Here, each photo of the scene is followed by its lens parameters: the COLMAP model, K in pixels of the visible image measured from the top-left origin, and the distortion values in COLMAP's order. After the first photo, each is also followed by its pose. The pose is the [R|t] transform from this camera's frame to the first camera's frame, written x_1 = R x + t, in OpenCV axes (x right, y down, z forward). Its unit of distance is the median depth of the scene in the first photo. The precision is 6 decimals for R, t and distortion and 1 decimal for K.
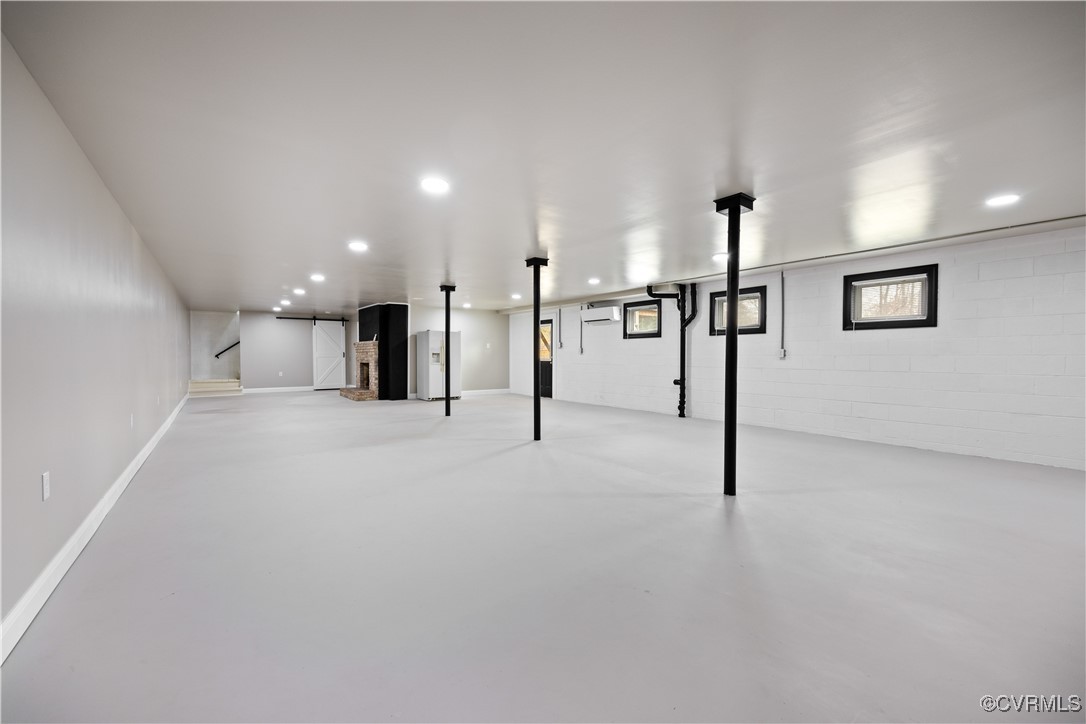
lens RADIAL K [[436.1, 0, 543.1], [0, 436.1, 361.0], [0, 0, 1]] dist [0.004285, -0.000410]
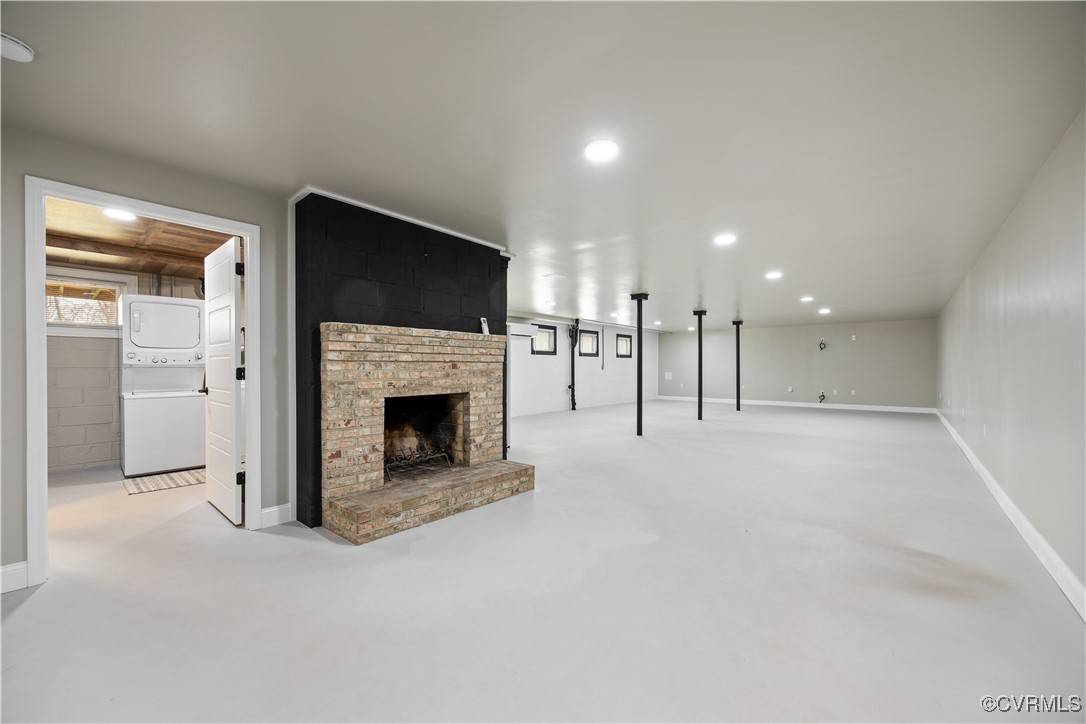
lens RADIAL K [[436.1, 0, 543.1], [0, 436.1, 365.6], [0, 0, 1]] dist [0.004285, -0.000410]
pose [[-0.233106, 0.003705, 0.972444, -1.103376], [0.018406, 0.999830, 0.000602, -0.025314], [-0.972277, 0.018039, -0.233135, 1.439671]]
